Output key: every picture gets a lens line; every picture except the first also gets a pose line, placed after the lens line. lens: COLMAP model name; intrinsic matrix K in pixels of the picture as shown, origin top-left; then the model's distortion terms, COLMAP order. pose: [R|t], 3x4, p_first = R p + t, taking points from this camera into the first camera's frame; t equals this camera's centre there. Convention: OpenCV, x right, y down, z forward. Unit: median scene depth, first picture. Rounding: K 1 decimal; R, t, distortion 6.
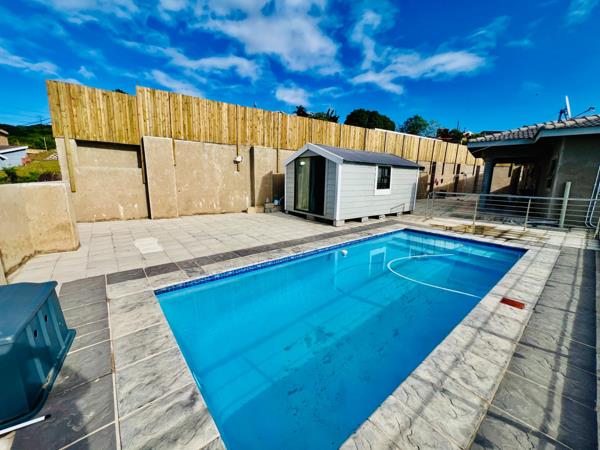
lens RADIAL K [[232.0, 0, 300.1], [0, 232.0, 222.3], [0, 0, 1]] dist [0.000494, 0.000305]
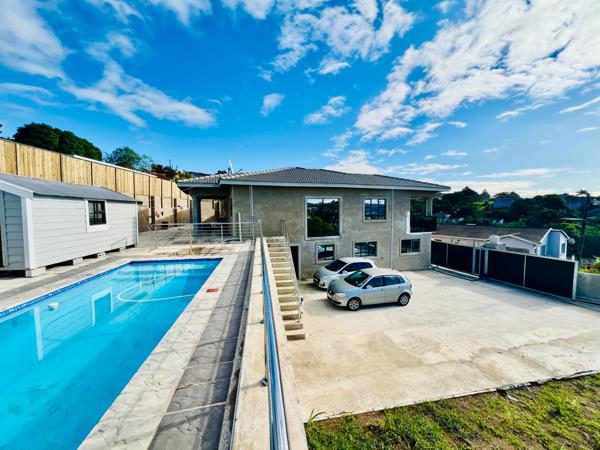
lens RADIAL K [[242.6, 0, 304.2], [0, 242.6, 223.6], [0, 0, 1]] dist [-0.001645, 0.000254]
pose [[0.490172, -0.064697, 0.869222, -0.078391], [0.176702, 0.983910, -0.026413, 0.022046], [-0.853527, 0.166540, 0.493717, -0.178118]]
